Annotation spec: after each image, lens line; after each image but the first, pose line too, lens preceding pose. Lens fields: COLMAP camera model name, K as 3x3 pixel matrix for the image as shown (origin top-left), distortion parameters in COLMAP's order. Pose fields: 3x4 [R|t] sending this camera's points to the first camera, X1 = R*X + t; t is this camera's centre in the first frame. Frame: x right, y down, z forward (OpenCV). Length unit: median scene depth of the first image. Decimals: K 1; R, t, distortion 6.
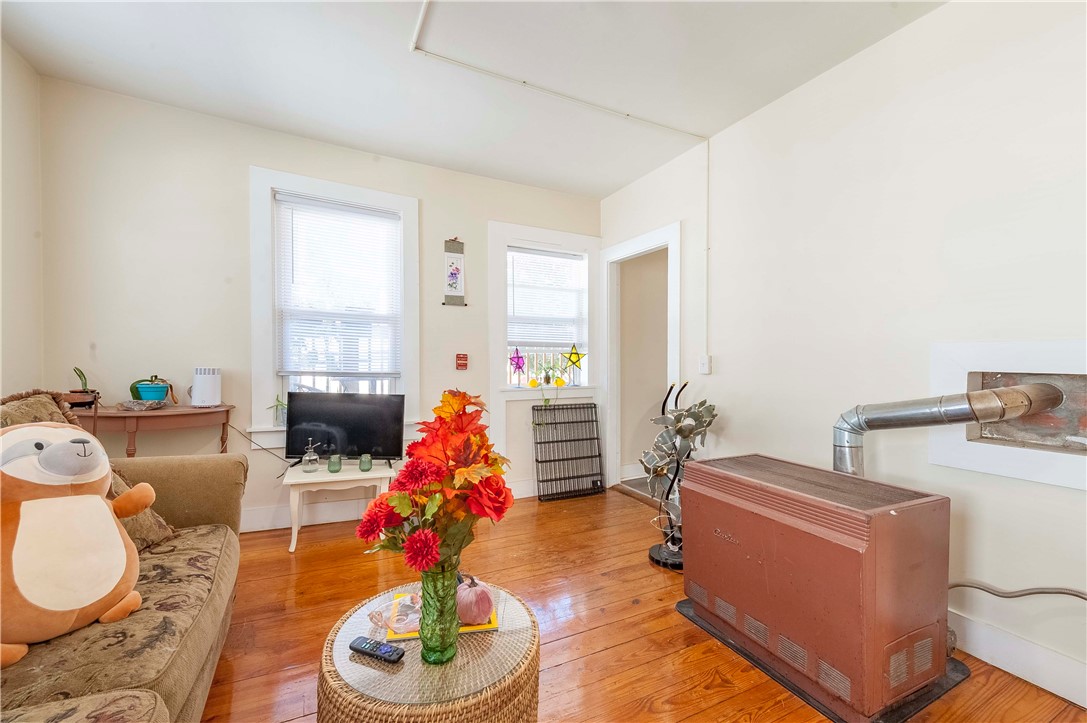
lens RADIAL K [[432.3, 0, 541.1], [0, 432.3, 359.4], [0, 0, 1]] dist [-0.000153, -0.000015]
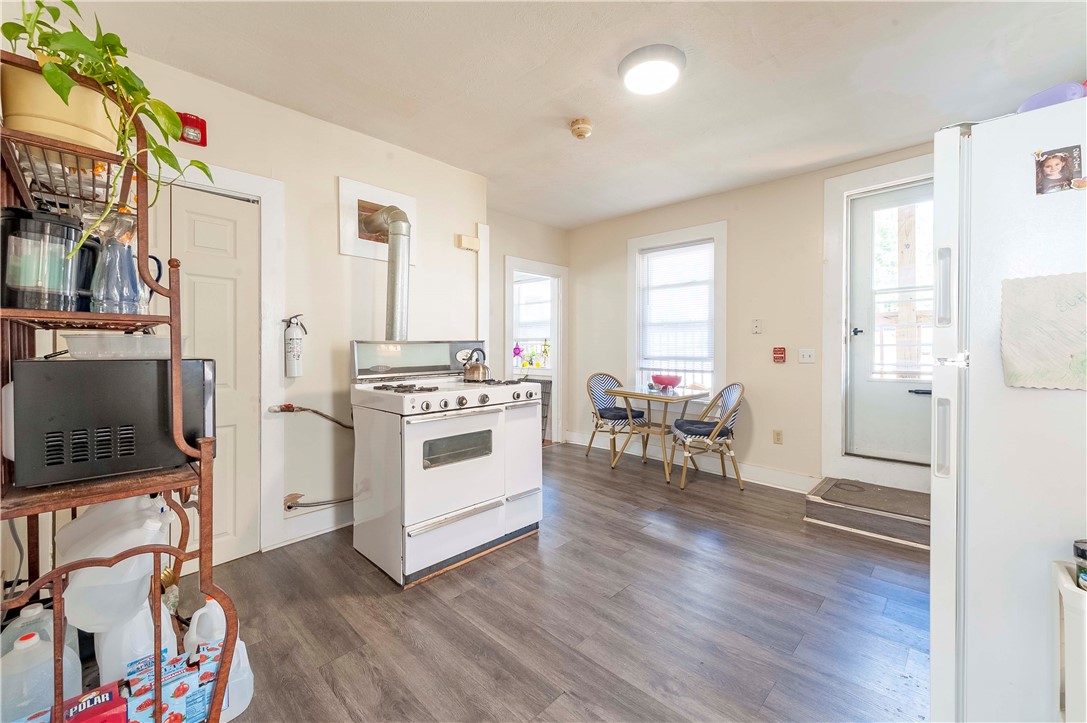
lens RADIAL K [[432.3, 0, 543.5], [0, 432.3, 357.5], [0, 0, 1]] dist [-0.000153, -0.000015]
pose [[0.346064, 0.005652, -0.938194, 1.443825], [-0.002749, 0.999984, 0.005010, 0.020083], [0.938207, 0.000846, 0.346074, 0.500800]]
